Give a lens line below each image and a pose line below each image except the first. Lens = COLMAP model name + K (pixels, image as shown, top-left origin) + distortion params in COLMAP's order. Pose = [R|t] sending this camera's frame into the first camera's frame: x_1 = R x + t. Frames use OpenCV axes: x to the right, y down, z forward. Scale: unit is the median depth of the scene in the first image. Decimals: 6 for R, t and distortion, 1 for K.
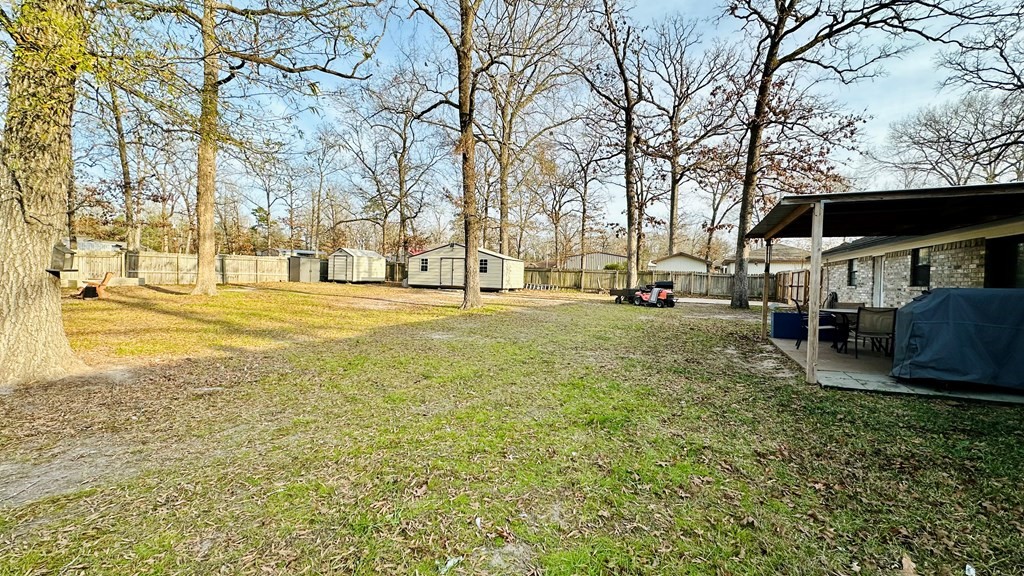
lens RADIAL K [[407.3, 0, 511.4], [0, 407.3, 286.8], [0, 0, 1]] dist [0.000552, 0.000122]
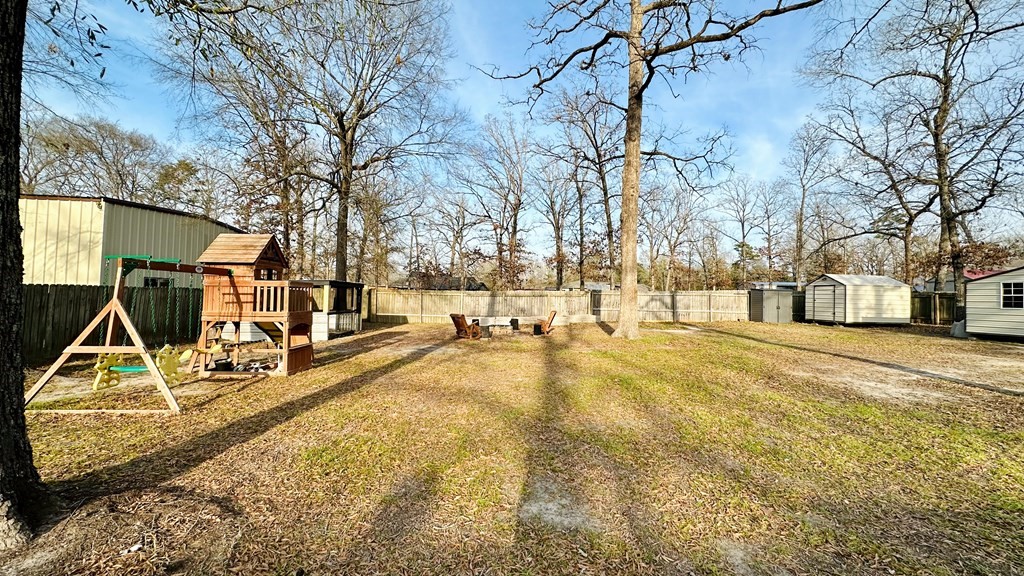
lens RADIAL K [[406.8, 0, 513.7], [0, 406.8, 287.5], [0, 0, 1]] dist [-0.001772, 0.000404]
pose [[0.473070, -0.045162, -0.879867, -0.060131], [-0.028356, 0.997387, -0.066441, -0.011785], [0.880568, 0.056381, 0.470553, 0.208994]]
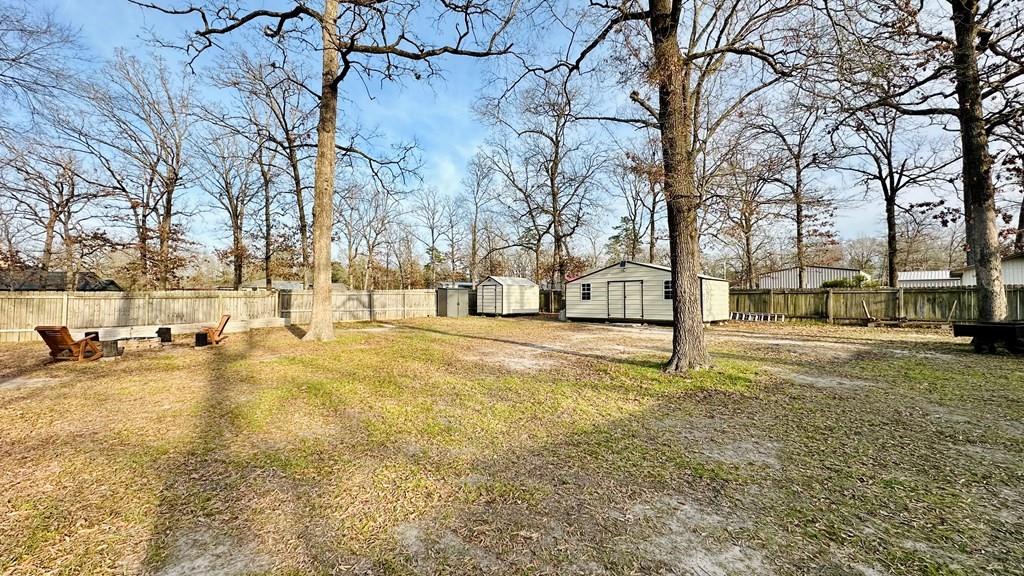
lens RADIAL K [[406.8, 0, 509.0], [0, 406.8, 287.0], [0, 0, 1]] dist [-0.001772, 0.000404]
pose [[0.927626, -0.045151, -0.370772, -0.058844], [0.020973, 0.997397, -0.068986, -0.011627], [0.372922, 0.056217, 0.926158, 0.213936]]
